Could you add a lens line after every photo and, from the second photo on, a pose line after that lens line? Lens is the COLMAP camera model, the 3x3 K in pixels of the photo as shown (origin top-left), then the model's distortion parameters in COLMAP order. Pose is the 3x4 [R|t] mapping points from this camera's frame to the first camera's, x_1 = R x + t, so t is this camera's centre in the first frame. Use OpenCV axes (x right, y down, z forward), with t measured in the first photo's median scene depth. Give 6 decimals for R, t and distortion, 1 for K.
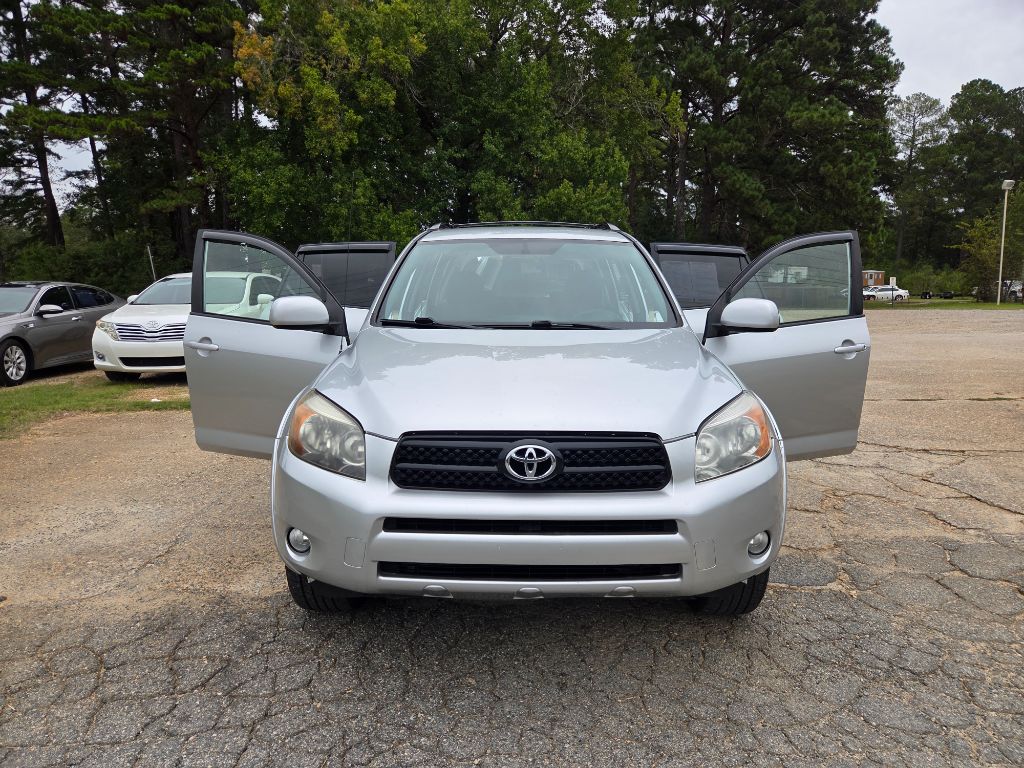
lens RADIAL K [[688.0, 0, 505.3], [0, 688.0, 376.4], [0, 0, 1]] dist [0.064682, -0.046094]
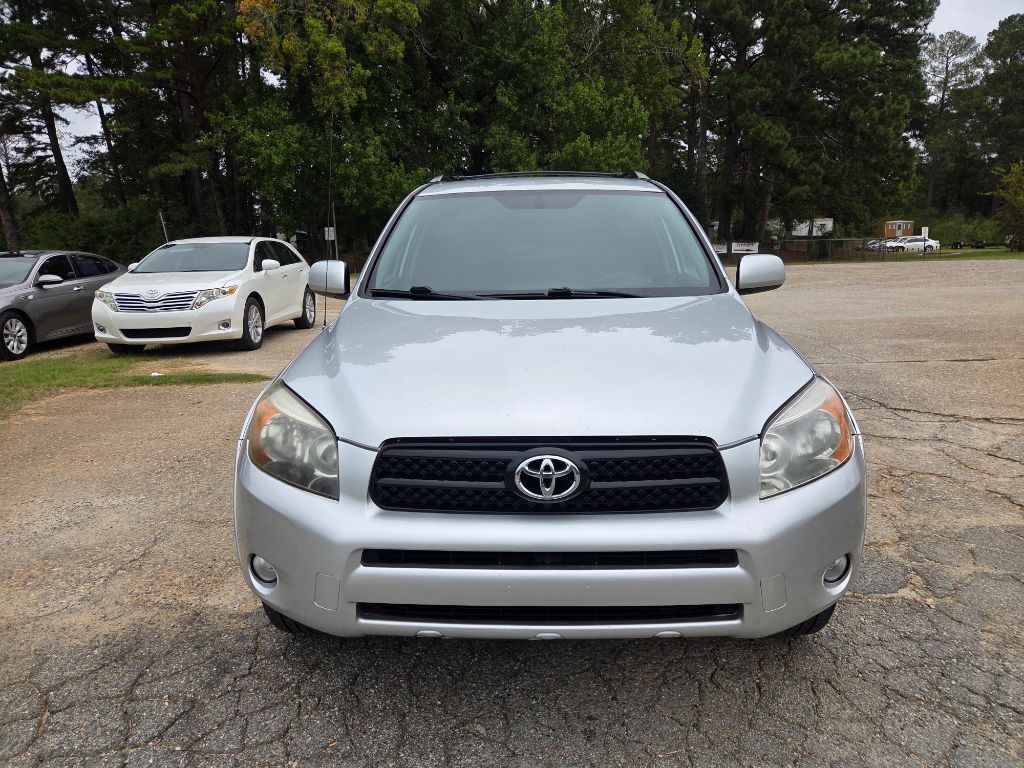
lens RADIAL K [[688.0, 0, 506.1], [0, 688.0, 379.4], [0, 0, 1]] dist [0.064682, -0.046094]
pose [[0.999531, -0.015884, -0.026165, 0.002595], [0.017452, 0.997996, 0.060828, -0.006893], [0.025146, -0.061256, 0.997805, 0.047517]]
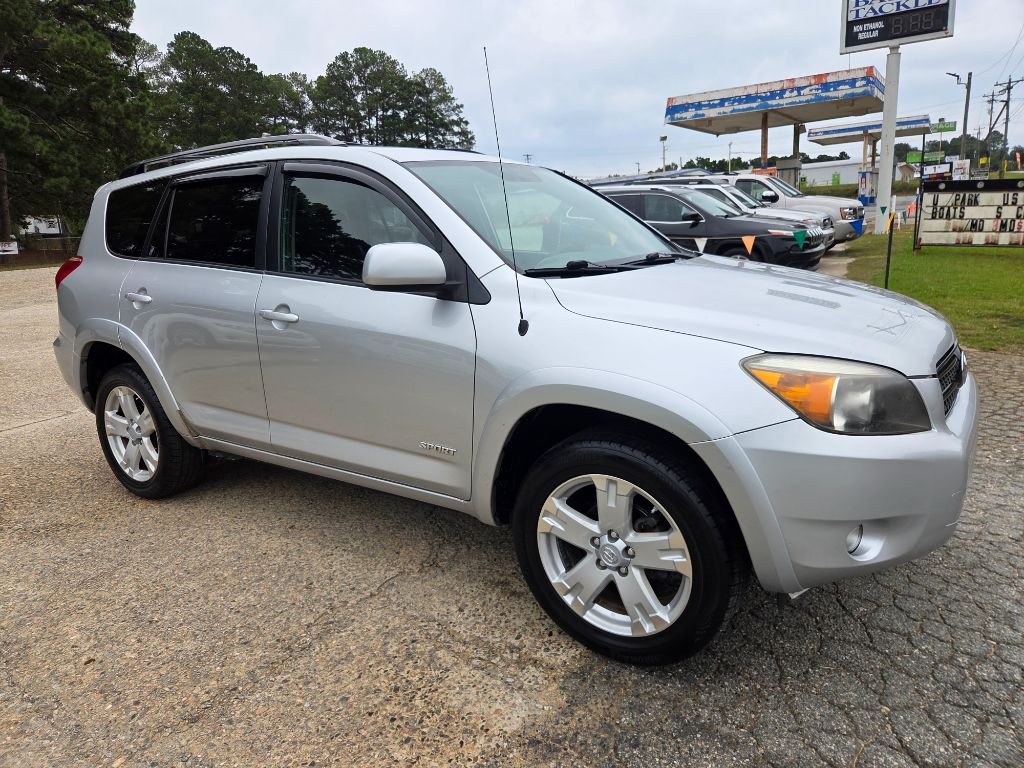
lens RADIAL K [[688.0, 0, 507.2], [0, 688.0, 379.3], [0, 0, 1]] dist [0.064682, -0.046094]
pose [[0.556104, -0.219958, 0.801478, -0.255825], [0.158022, 0.974735, 0.157863, -0.028936], [-0.815952, 0.038862, 0.576812, 0.198792]]
